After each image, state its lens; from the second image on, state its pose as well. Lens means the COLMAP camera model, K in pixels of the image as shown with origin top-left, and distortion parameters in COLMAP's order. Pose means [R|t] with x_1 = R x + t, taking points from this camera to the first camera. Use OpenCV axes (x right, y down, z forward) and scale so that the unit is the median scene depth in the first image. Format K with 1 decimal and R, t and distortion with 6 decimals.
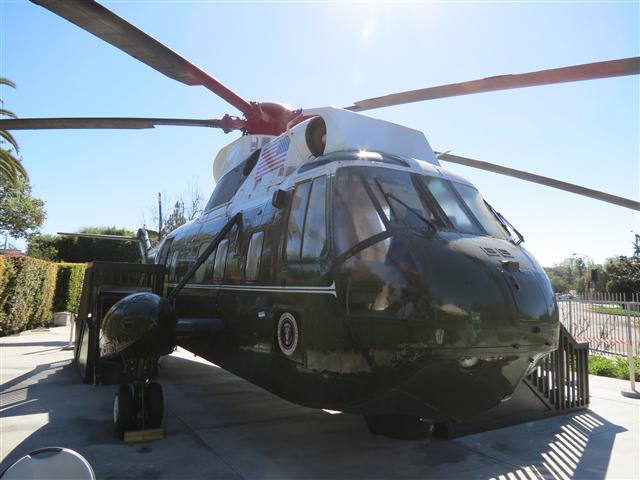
lens RADIAL K [[453.1, 0, 320.3], [0, 453.1, 237.1], [0, 0, 1]] dist [-0.053738, 0.004210]
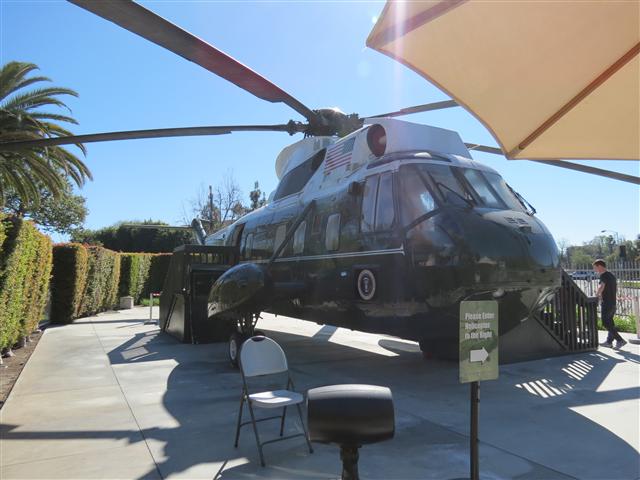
lens RADIAL K [[453.1, 0, 320.4], [0, 453.1, 242.1], [0, 0, 1]] dist [-0.053738, 0.004210]
pose [[0.998025, -0.033433, -0.053181, -0.091656], [0.035561, 0.998584, 0.039574, 0.013670], [0.051783, -0.041387, 0.997800, -0.271821]]
